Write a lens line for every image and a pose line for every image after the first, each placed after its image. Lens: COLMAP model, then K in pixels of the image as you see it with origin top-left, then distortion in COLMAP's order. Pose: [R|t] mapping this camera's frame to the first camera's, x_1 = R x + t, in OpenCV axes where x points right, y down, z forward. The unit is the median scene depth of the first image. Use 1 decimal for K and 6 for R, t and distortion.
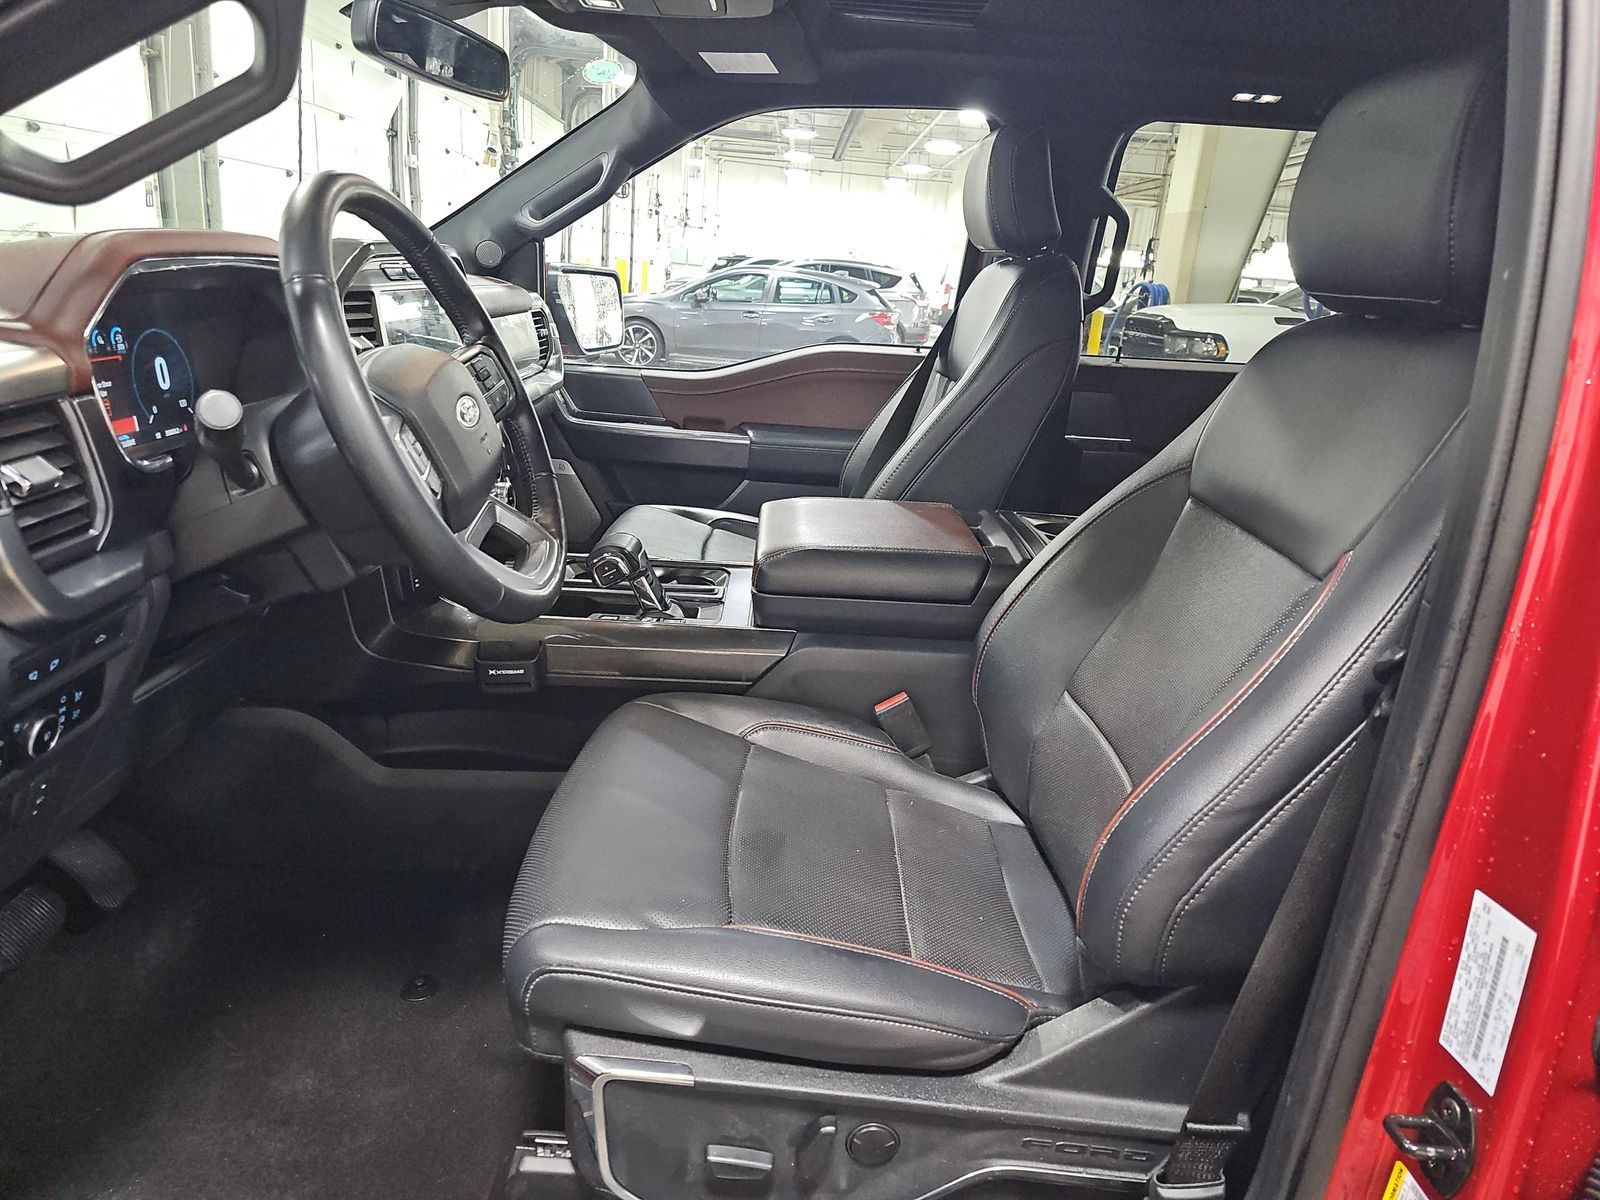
lens RADIAL K [[1061.8, 0, 797.9], [0, 1061.8, 594.0], [0, 0, 1]] dist [0.069494, -0.063941]
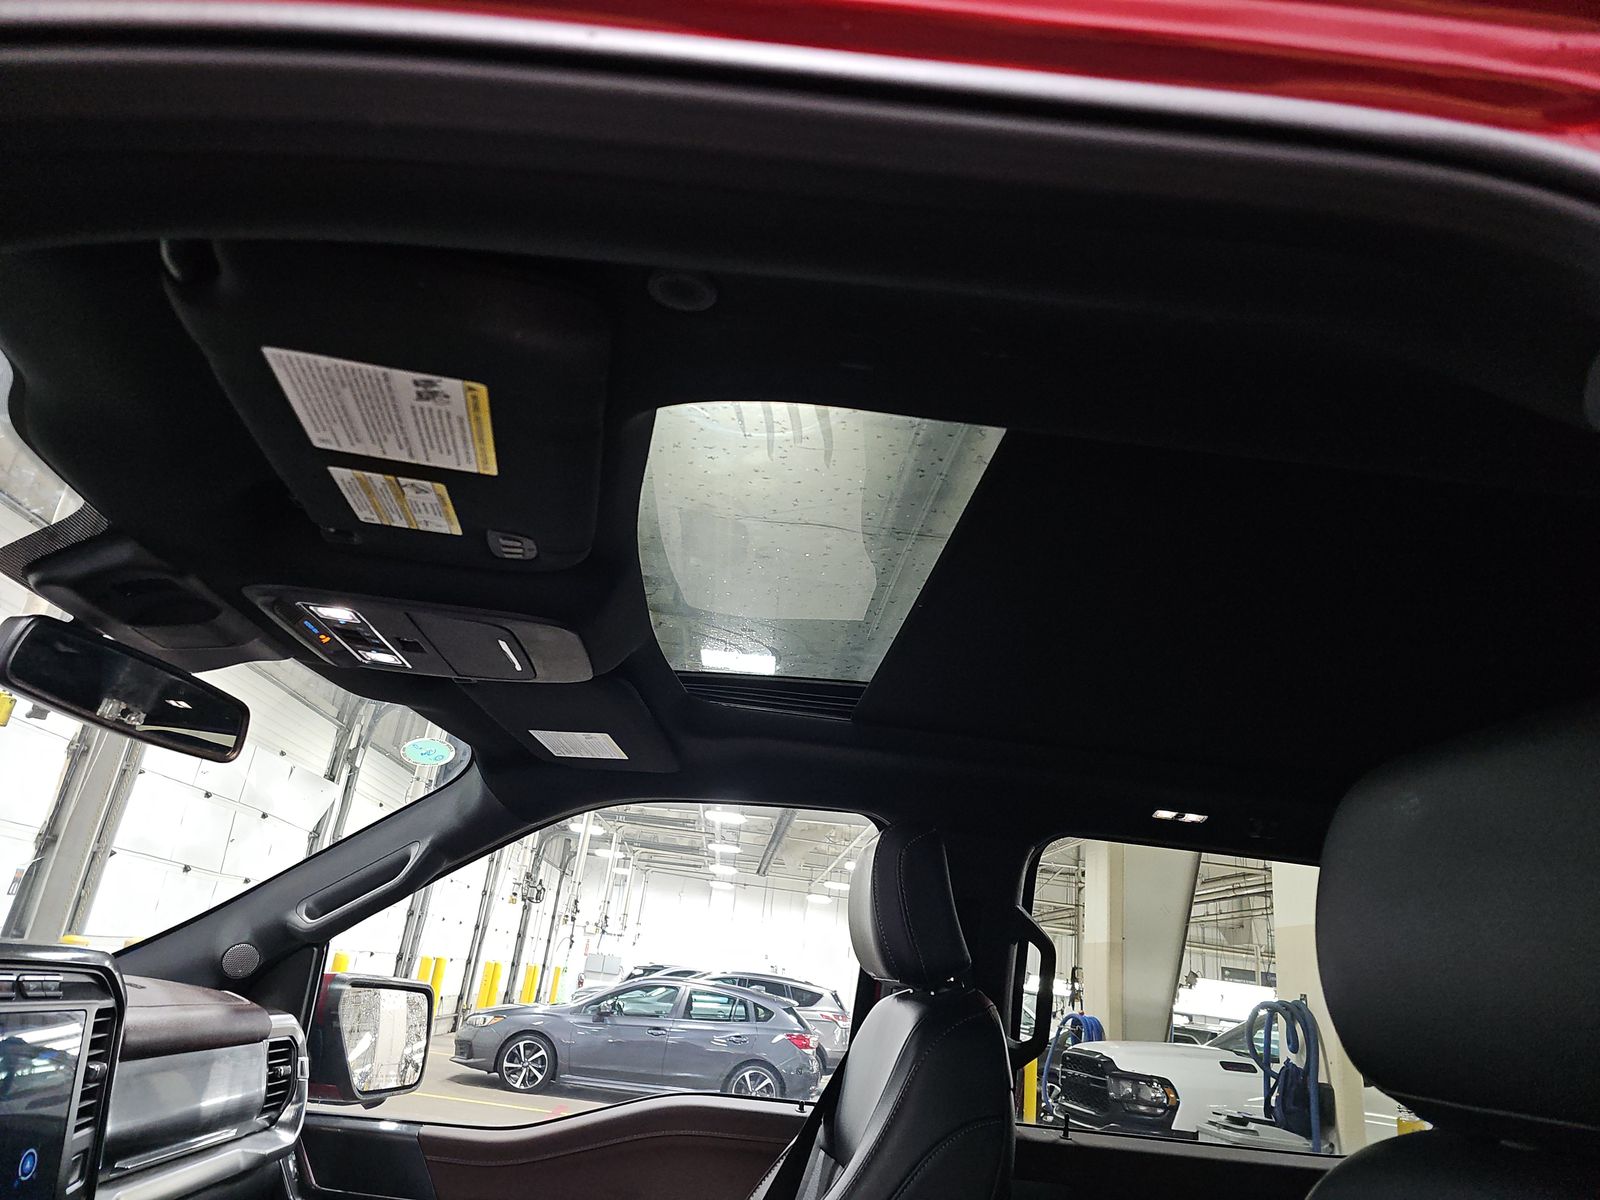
lens RADIAL K [[1061.8, 0, 797.9], [0, 1061.8, 594.0], [0, 0, 1]] dist [0.069494, -0.063941]
pose [[0.997193, 0.055991, 0.049720, 0.012516], [-0.014990, 0.799814, -0.600061, -0.015277], [-0.073365, 0.597631, 0.798408, 0.043517]]
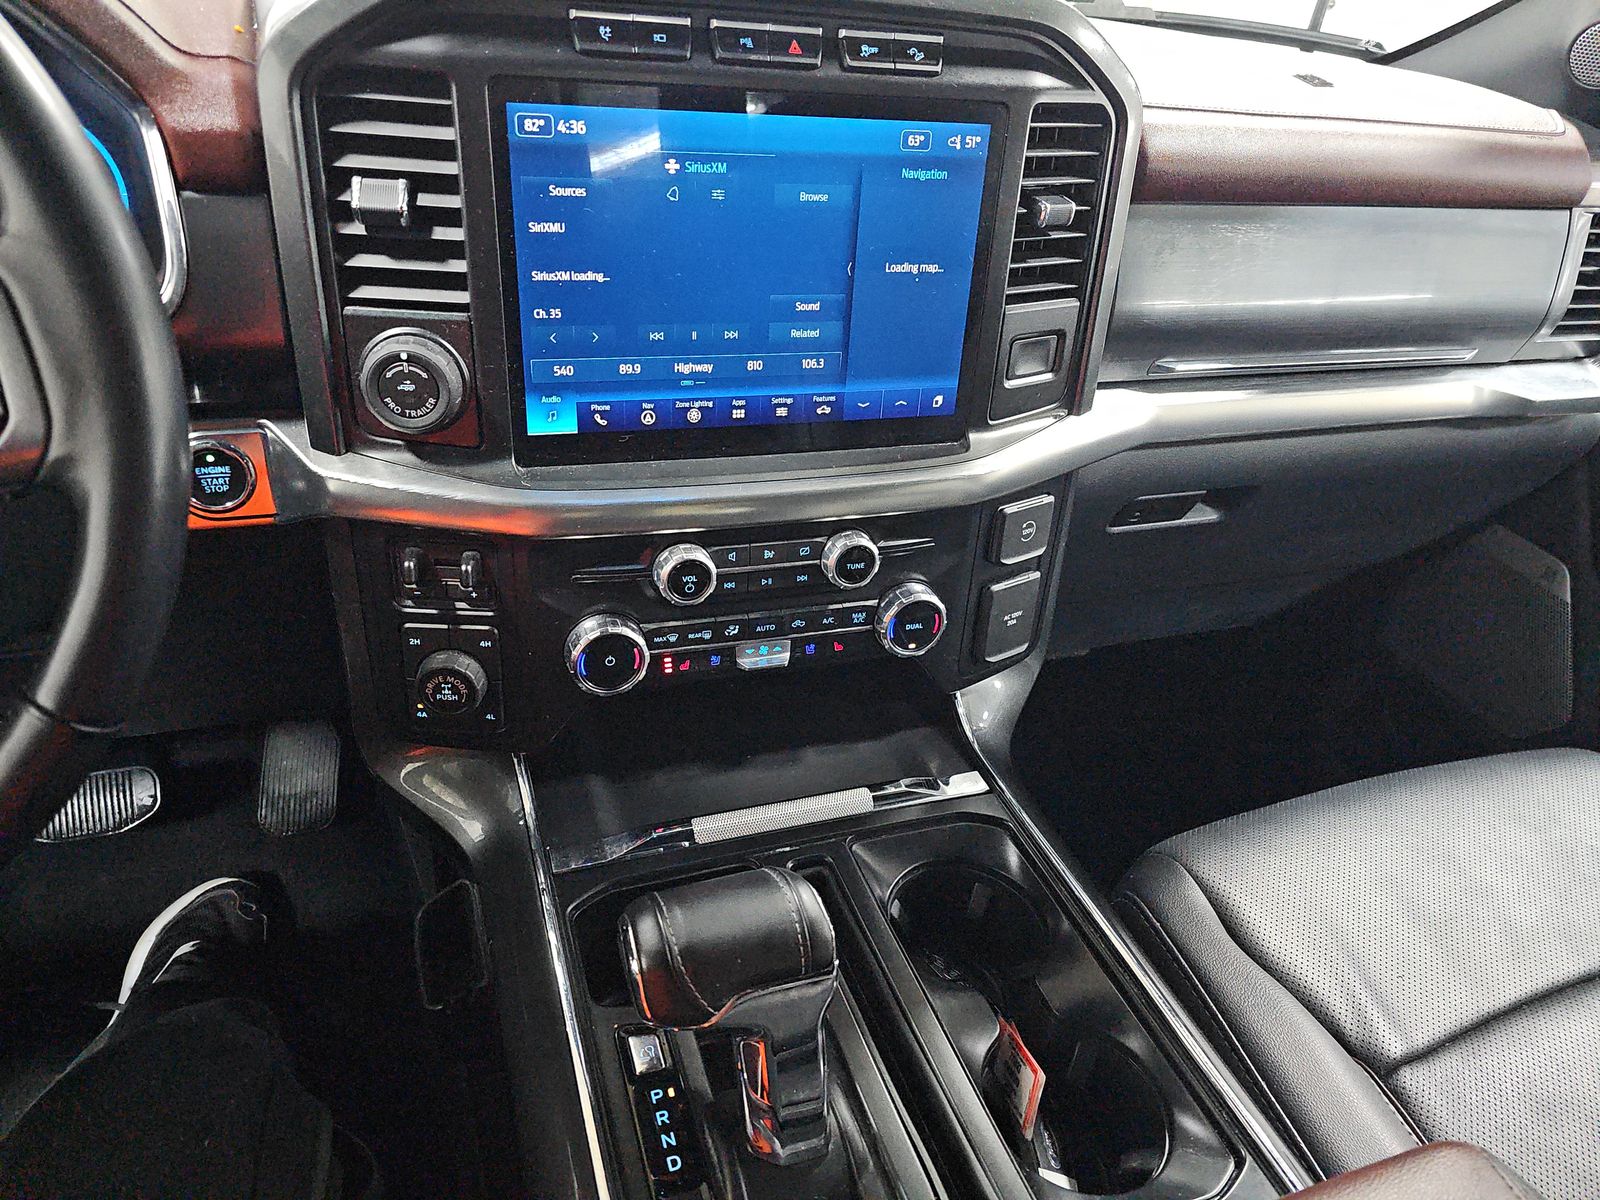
lens RADIAL K [[1061.8, 0, 797.9], [0, 1061.8, 594.0], [0, 0, 1]] dist [0.069494, -0.063941]
pose [[0.320984, 0.469035, -0.822785, 0.011501], [-0.341671, 0.867601, 0.361290, -0.040386], [0.883306, 0.165153, 0.438742, 0.127996]]
